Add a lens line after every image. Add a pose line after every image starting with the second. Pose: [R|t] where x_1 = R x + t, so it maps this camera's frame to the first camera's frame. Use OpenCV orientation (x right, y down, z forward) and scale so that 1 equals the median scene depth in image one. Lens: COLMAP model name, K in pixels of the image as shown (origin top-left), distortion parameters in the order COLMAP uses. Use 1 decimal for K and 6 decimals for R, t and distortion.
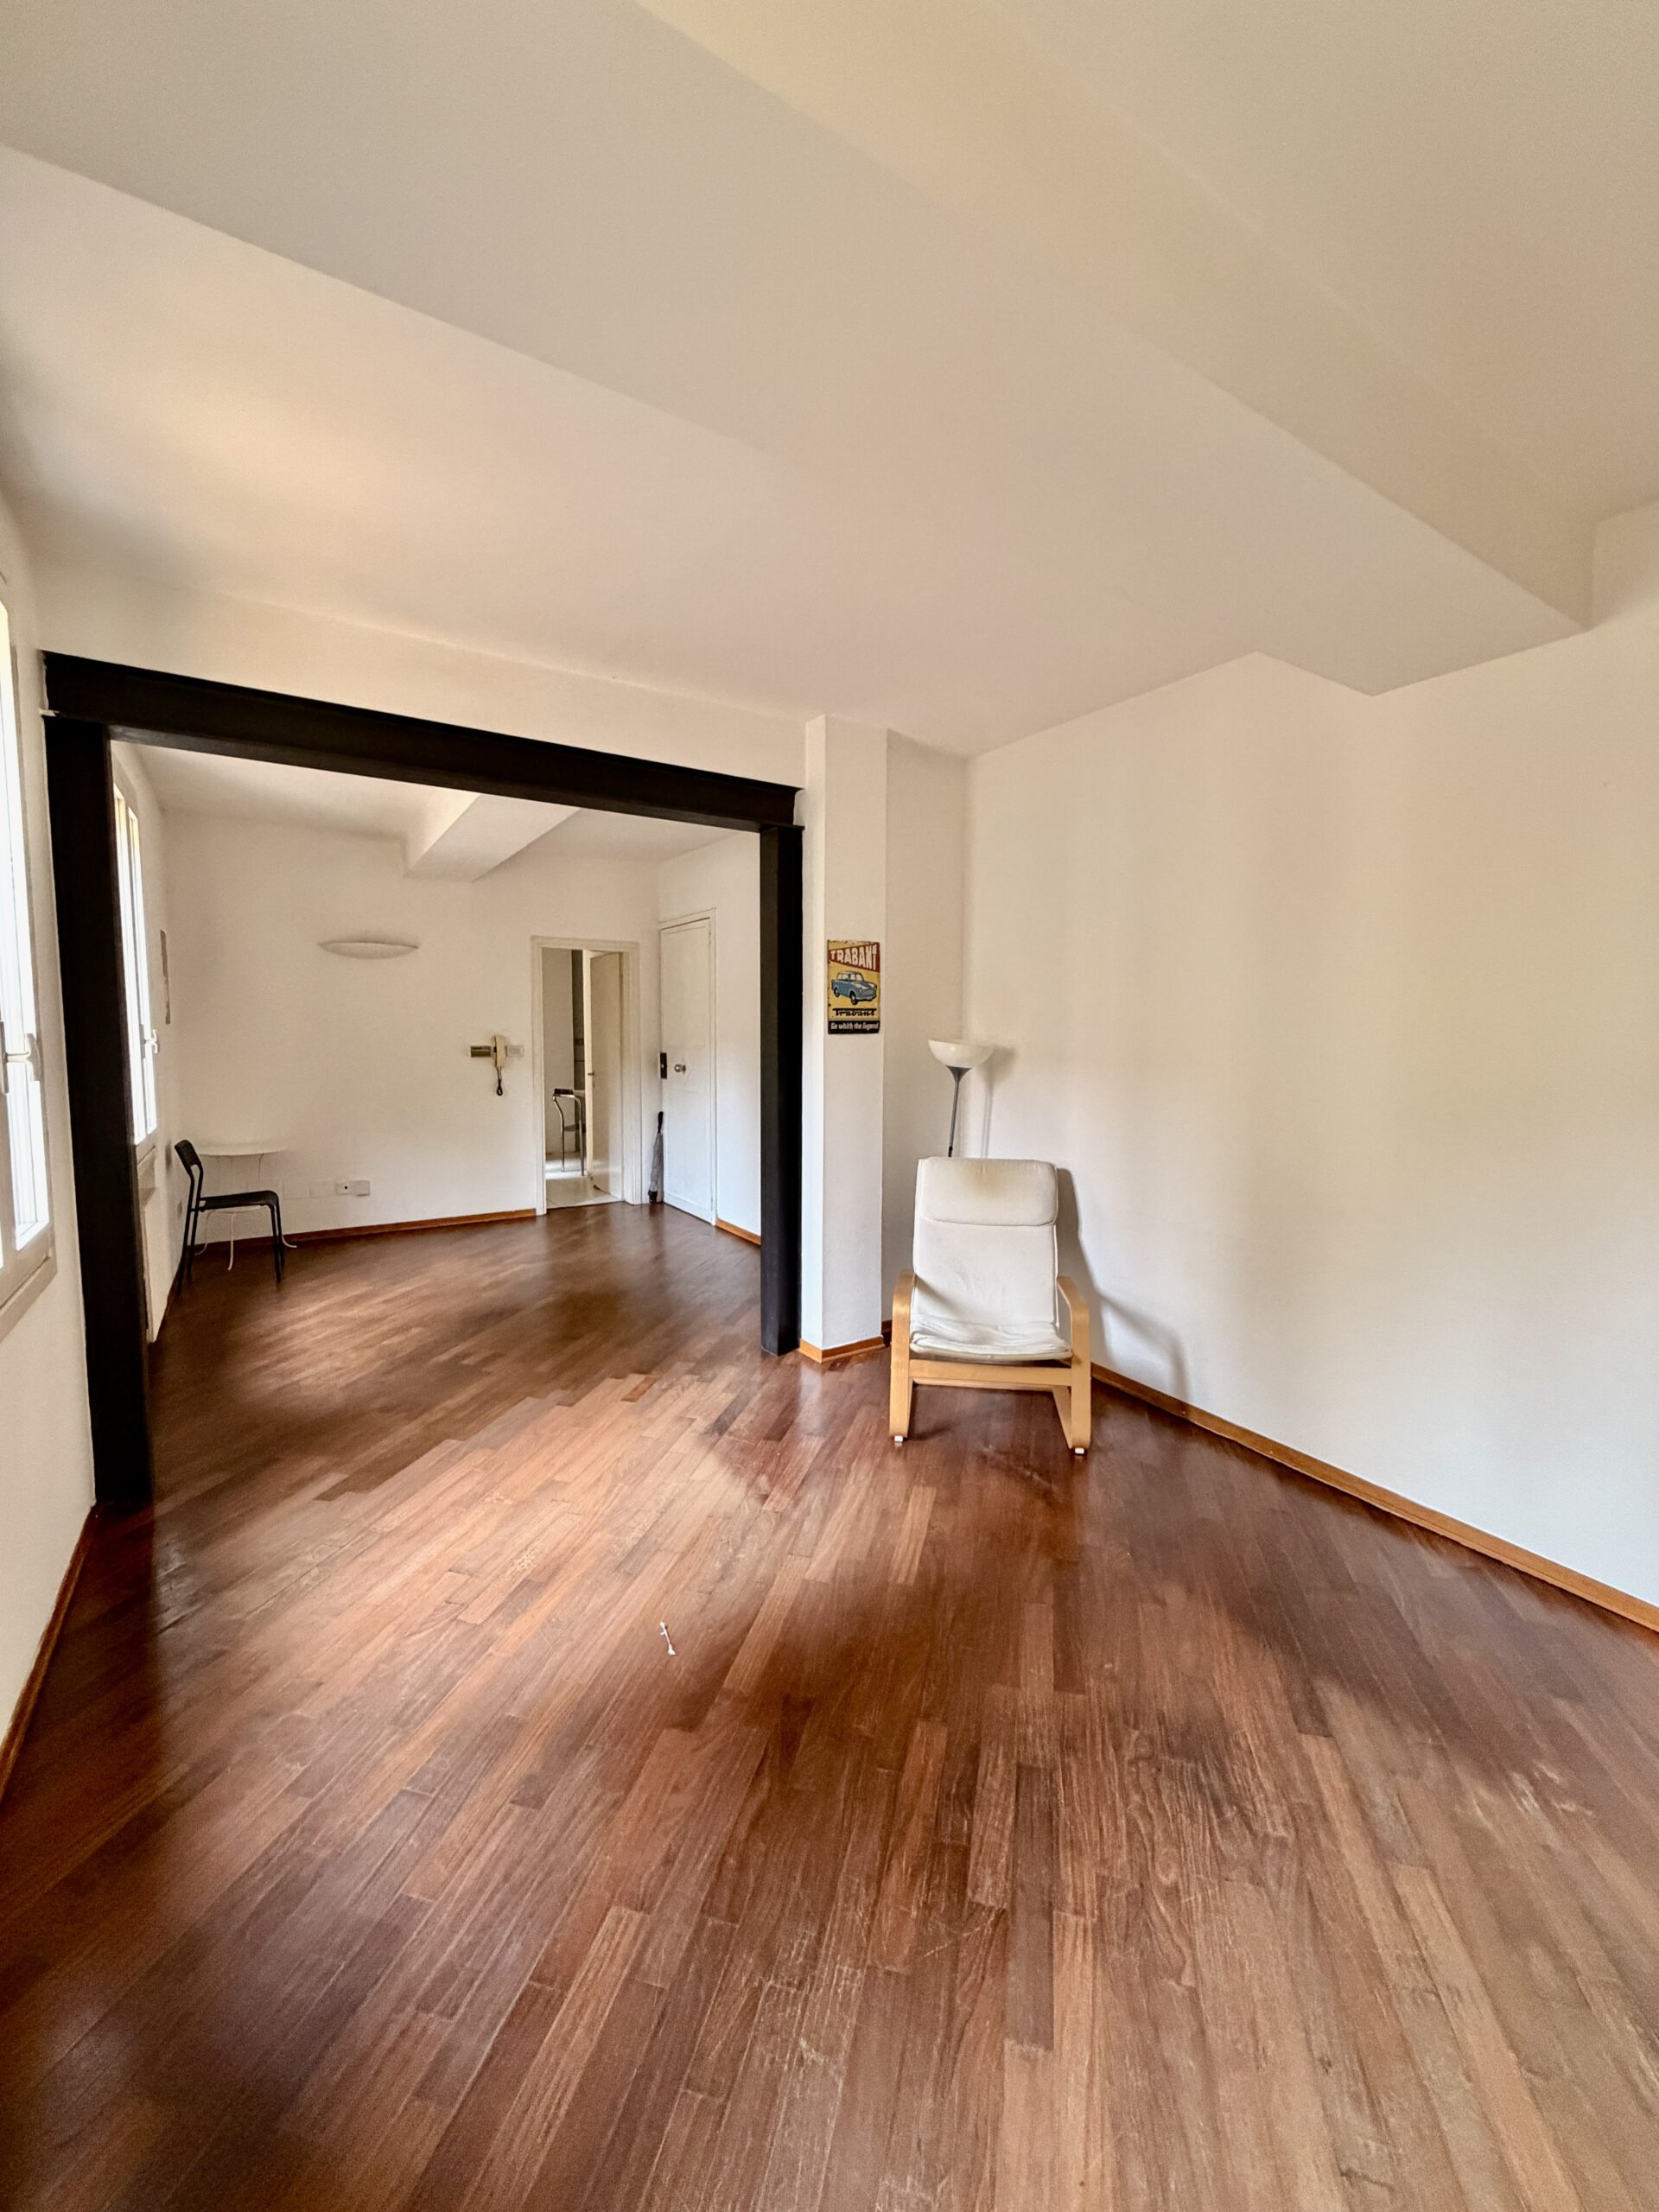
lens RADIAL K [[891.7, 0, 829.0], [0, 891.7, 1098.1], [0, 0, 1]] dist [0.000307, 0.000327]
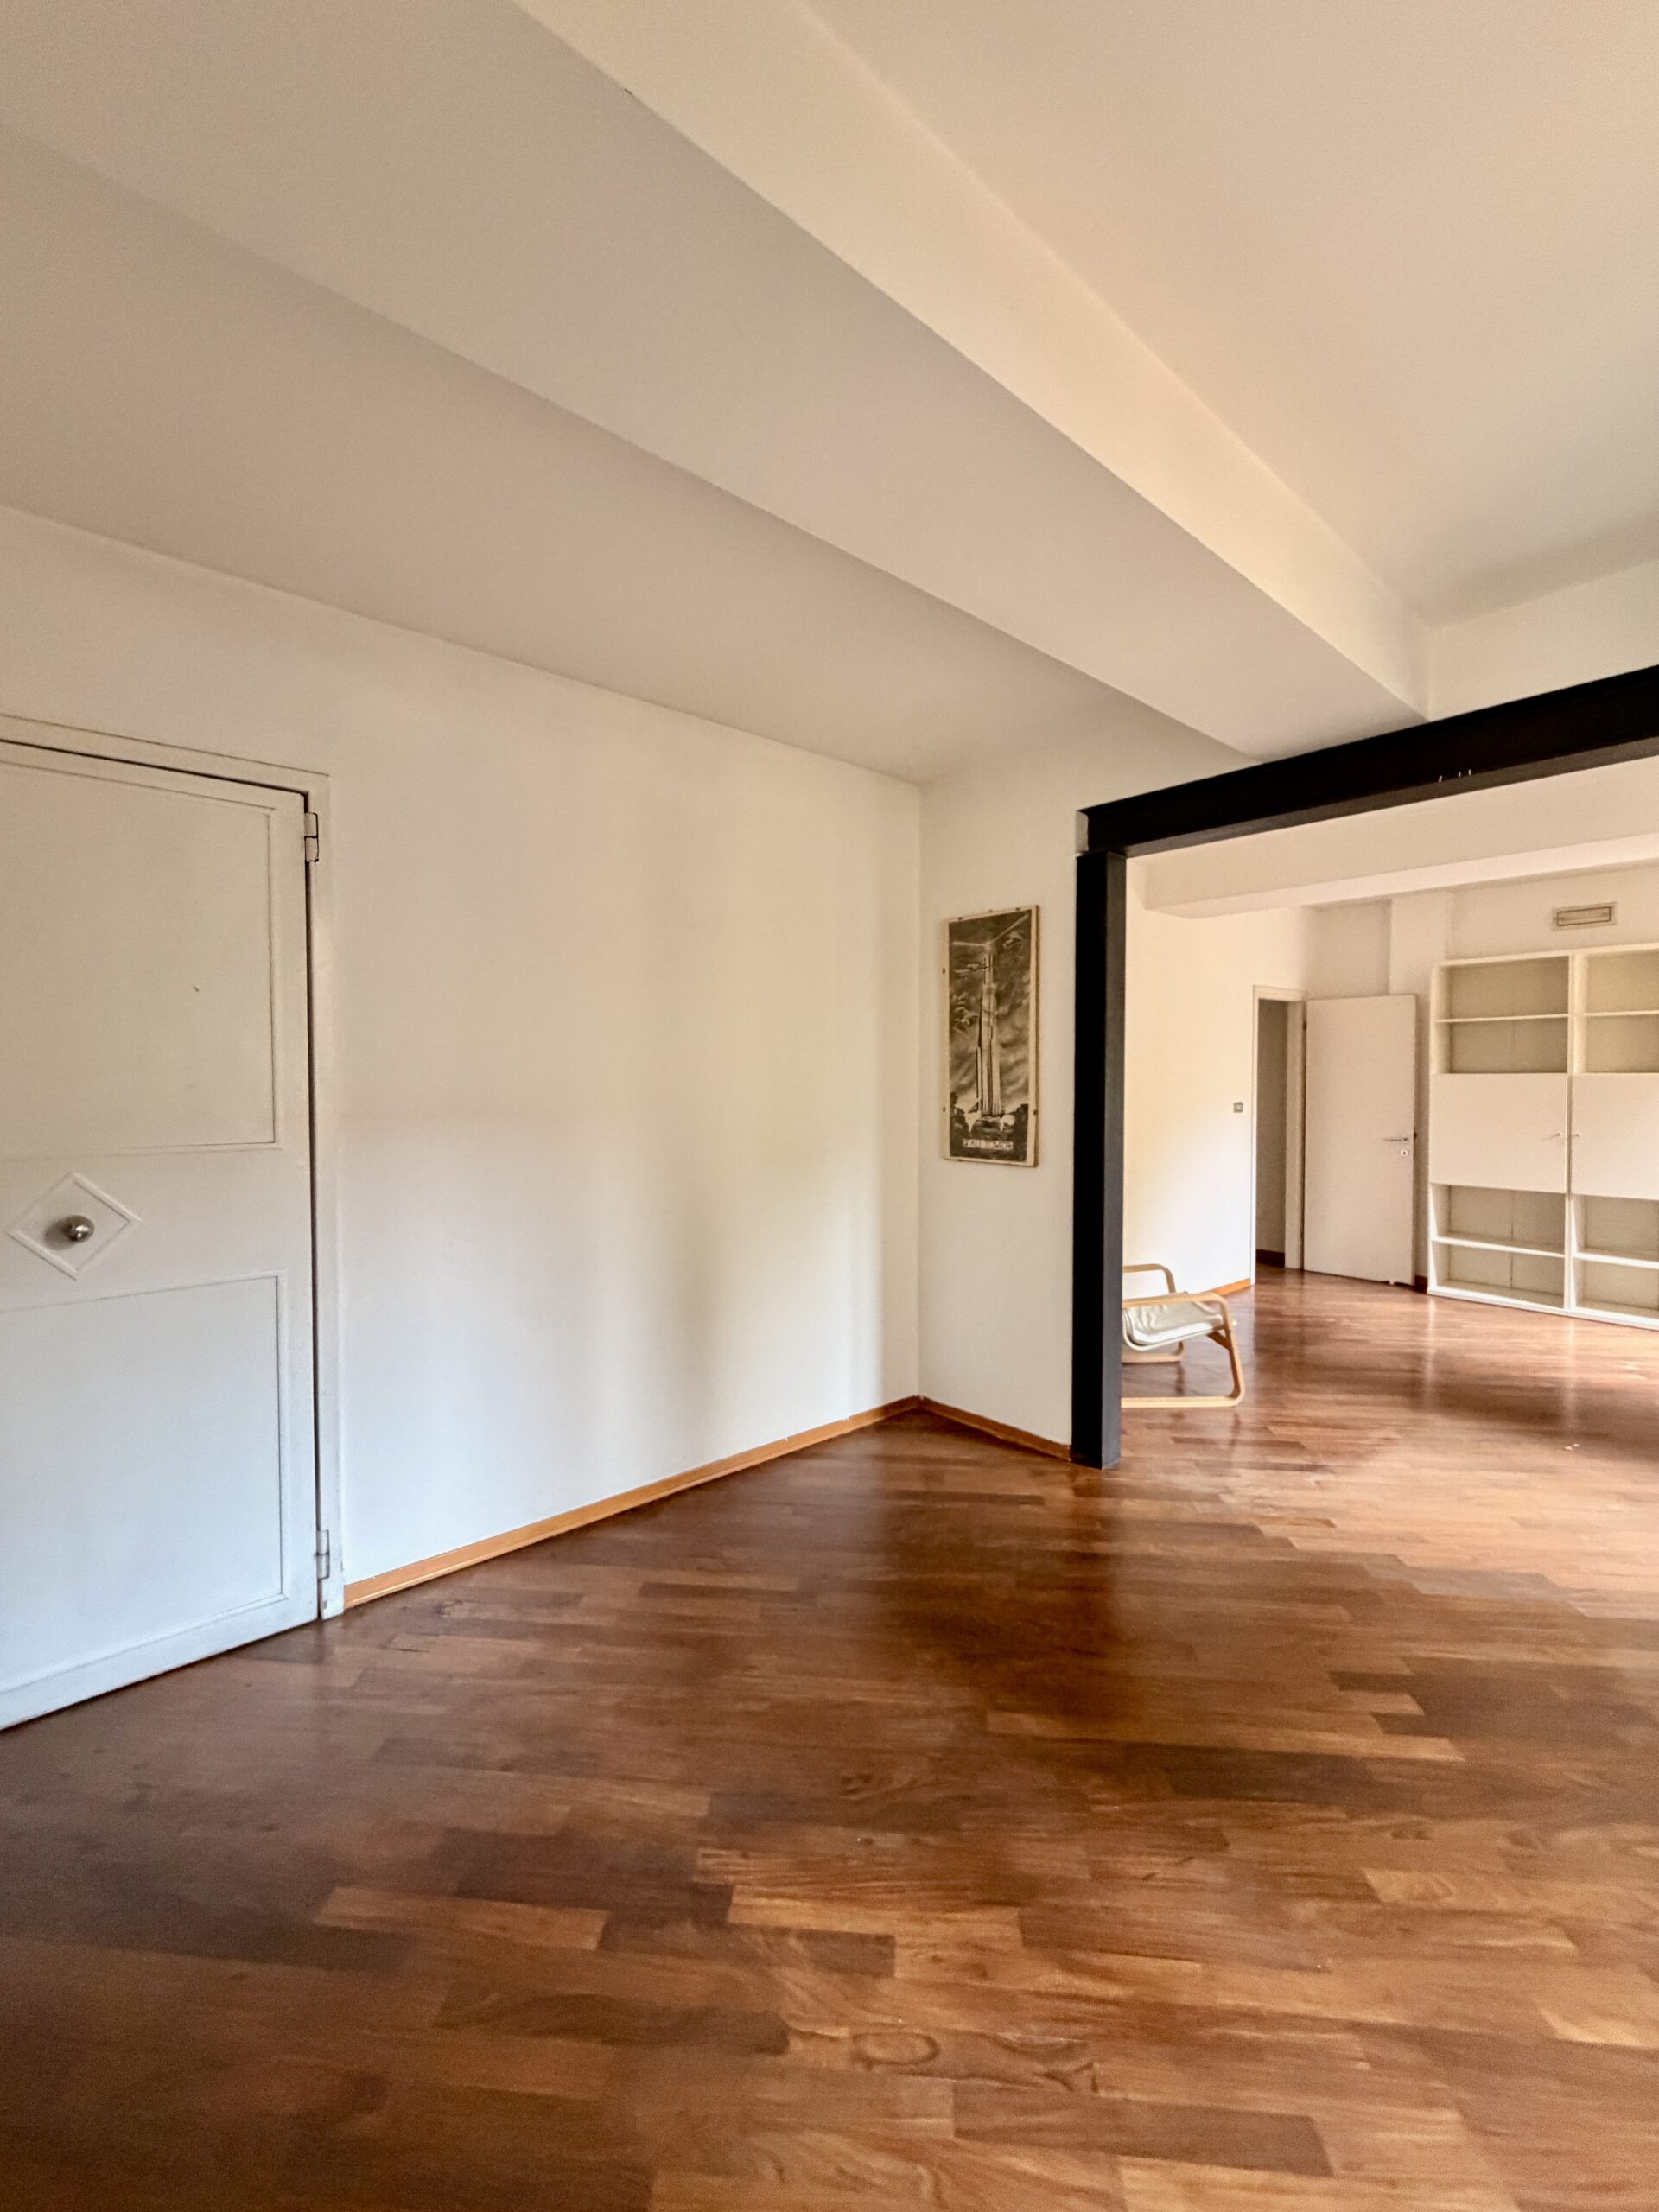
lens RADIAL K [[891.7, 0, 829.0], [0, 891.7, 1098.1], [0, 0, 1]] dist [0.000307, 0.000327]
pose [[-0.144320, -0.032261, 0.989005, -1.187651], [0.079222, 0.995883, 0.044046, -0.166593], [-0.986355, 0.084708, -0.141170, 1.881675]]
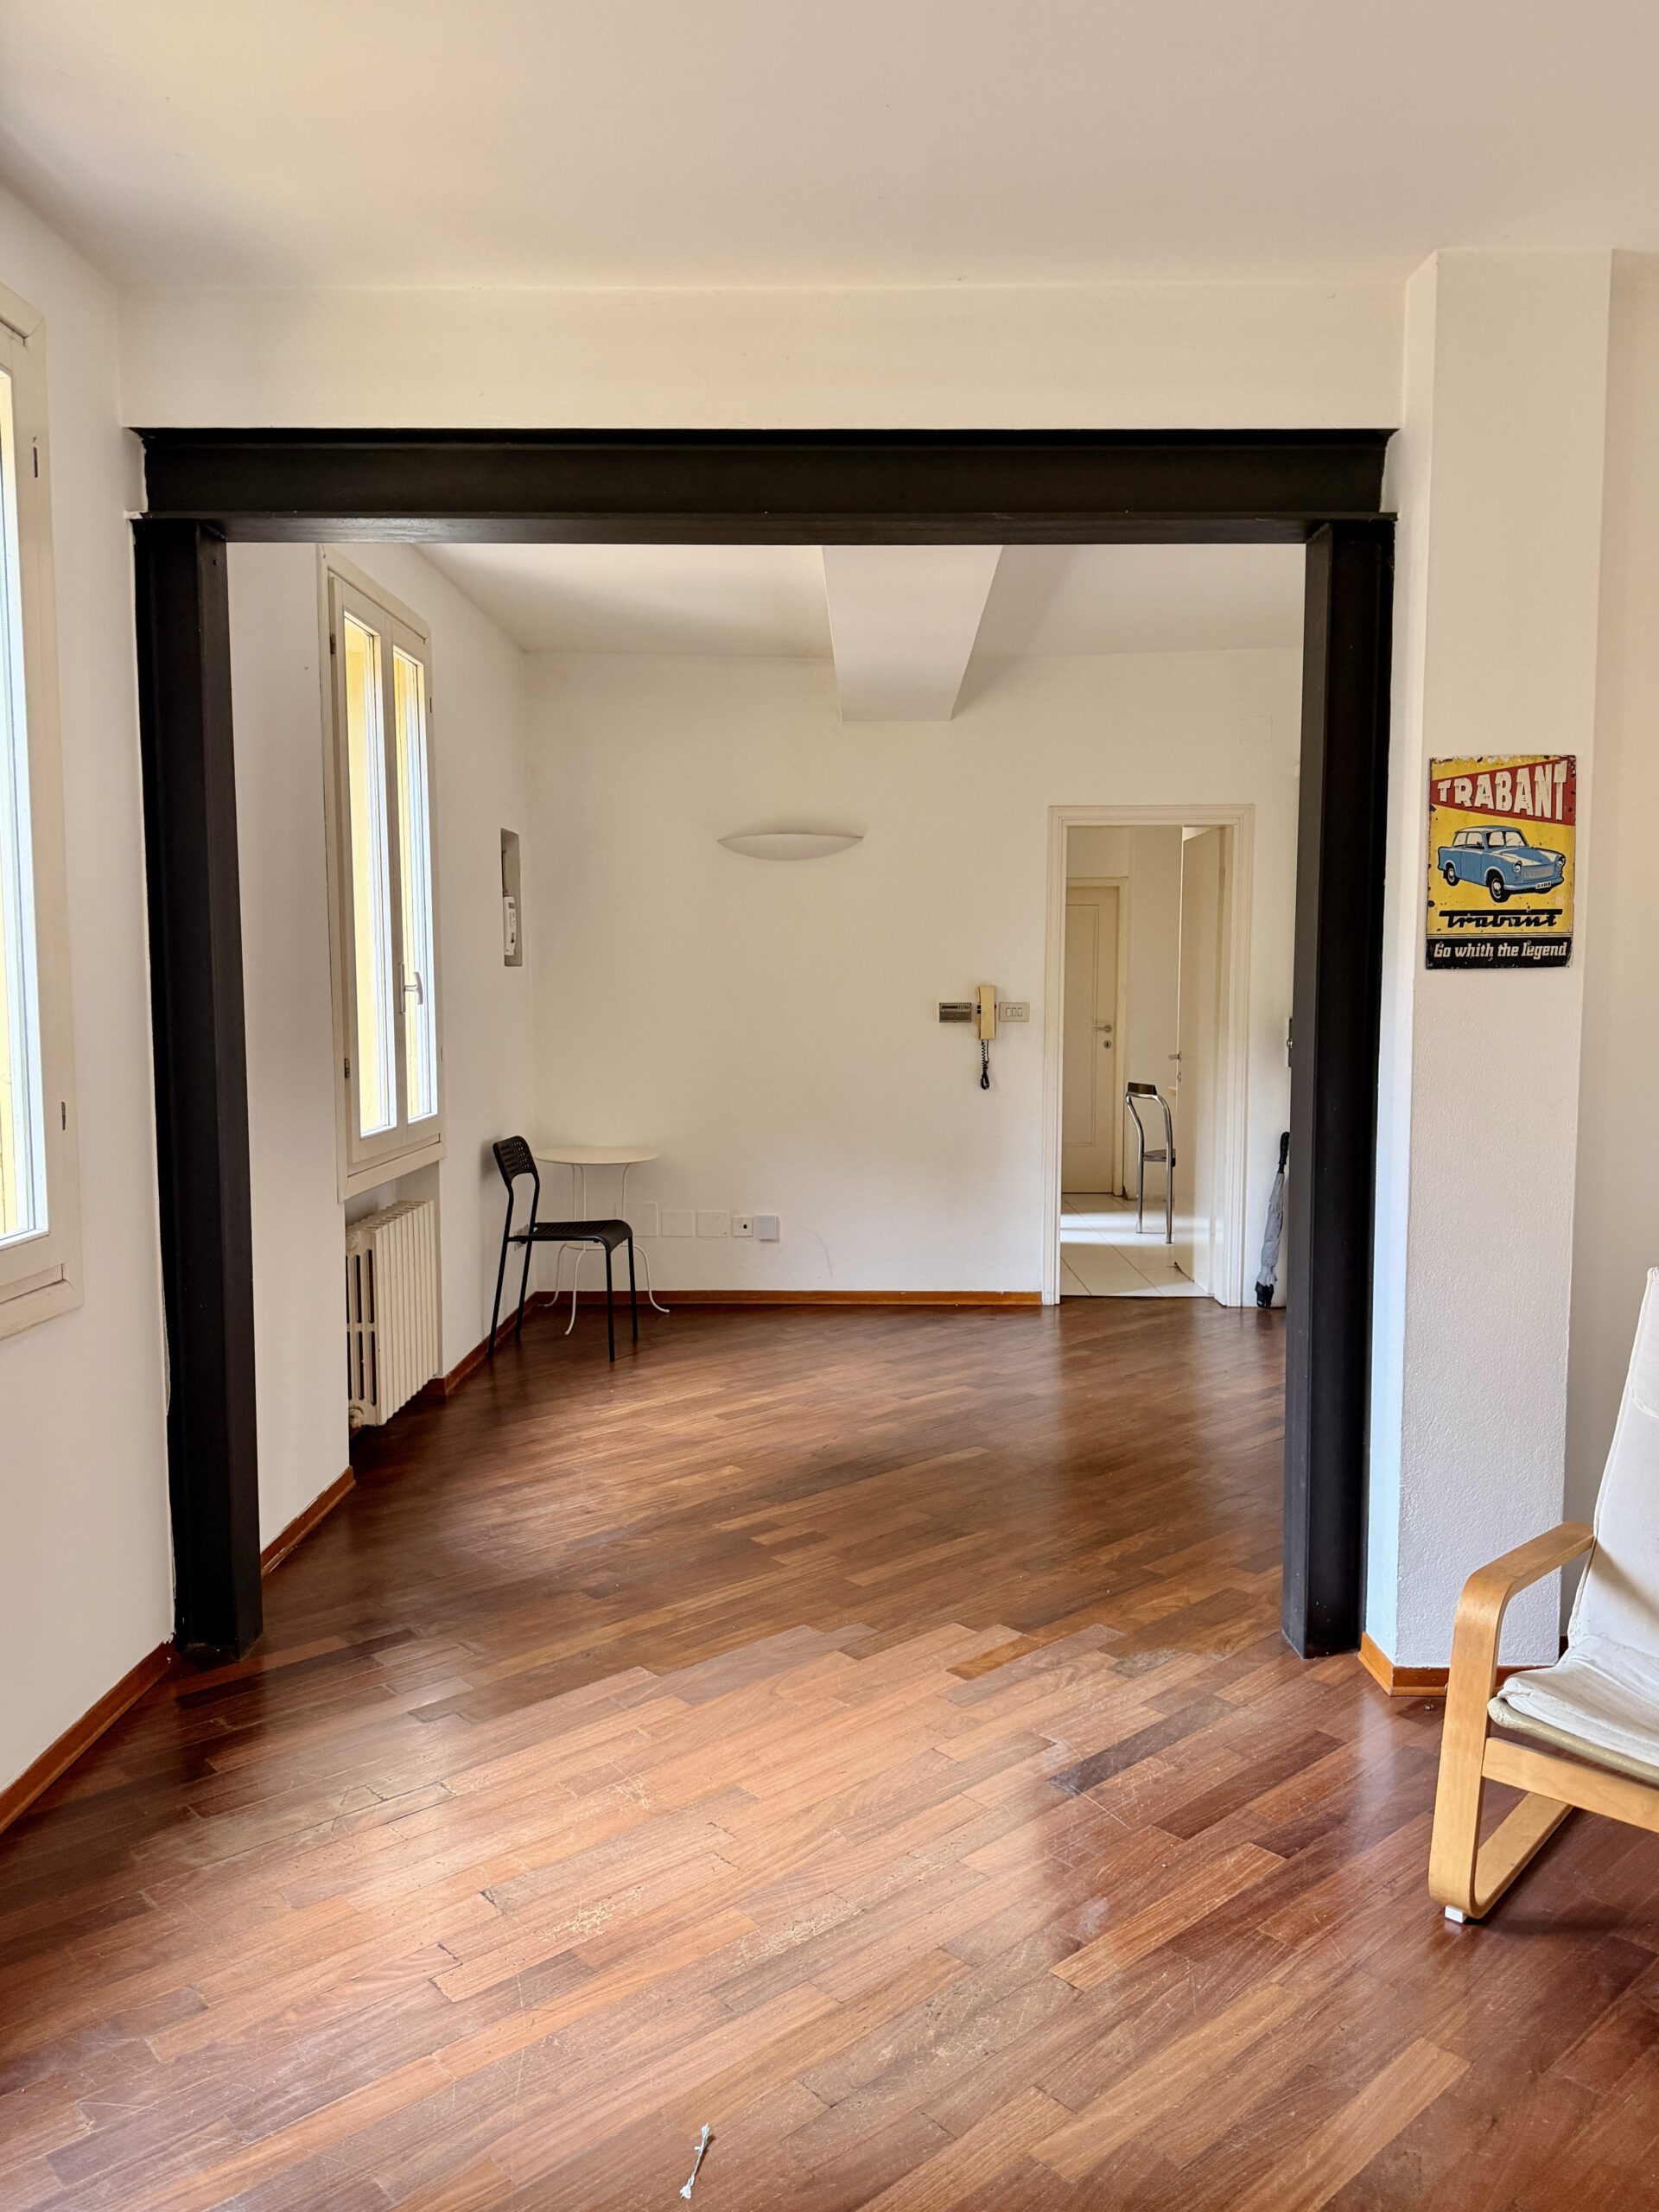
lens RADIAL K [[1622.0, 0, 818.0], [0, 1622.0, 1103.7], [0, 0, 1]] dist [0.019132, -0.034434]
pose [[0.828163, 0.042120, -0.558903, 0.269549], [-0.038865, 0.999088, 0.017703, -0.008768], [0.559138, 0.007061, 0.829044, 0.199749]]
